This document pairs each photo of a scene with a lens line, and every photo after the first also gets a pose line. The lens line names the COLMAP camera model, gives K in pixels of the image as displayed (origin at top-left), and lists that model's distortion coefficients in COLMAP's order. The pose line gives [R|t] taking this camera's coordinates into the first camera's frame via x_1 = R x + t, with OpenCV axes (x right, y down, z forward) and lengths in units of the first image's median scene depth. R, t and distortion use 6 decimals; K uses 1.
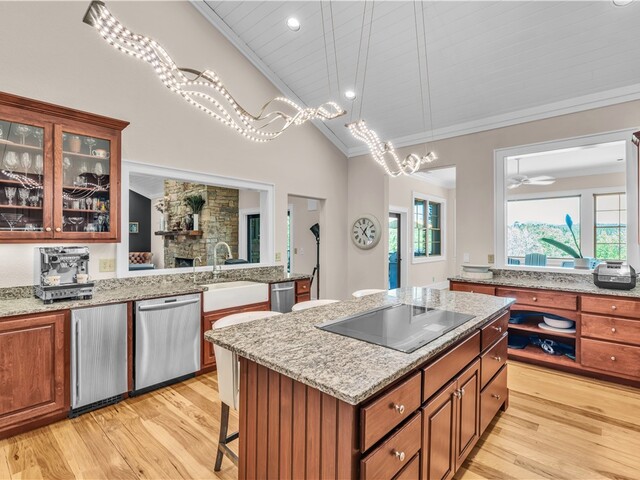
lens RADIAL K [[318.5, 0, 320.0], [0, 318.5, 240.0], [0, 0, 1]] dist [-0.001677, 0.000298]
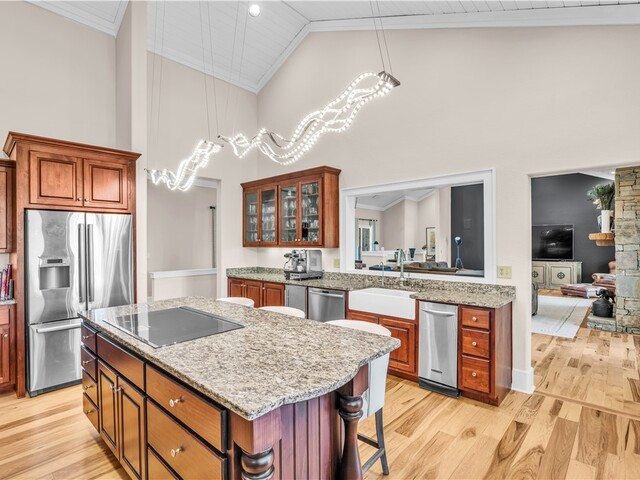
lens RADIAL K [[335.2, 0, 320.0], [0, 335.2, 240.0], [0, 0, 1]] dist [0.002191, 0.001138]
pose [[0.016934, -0.004142, -0.999848, 0.601081], [-0.005950, 0.999973, -0.004244, -0.012837], [0.999839, 0.006021, 0.016908, 0.611826]]
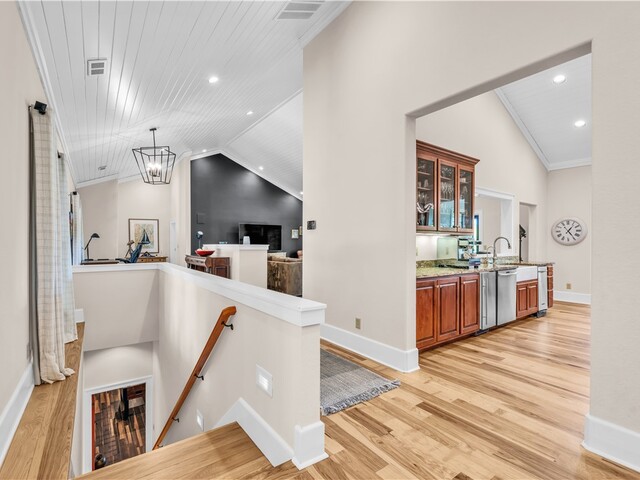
lens RADIAL K [[318.5, 0, 320.0], [0, 318.5, 240.0], [0, 0, 1]] dist [-0.001677, 0.000298]
pose [[0.984106, 0.003164, -0.177552, -0.764618], [-0.005630, 0.999895, -0.013388, 0.040244], [0.177491, 0.014175, 0.984020, -0.492070]]
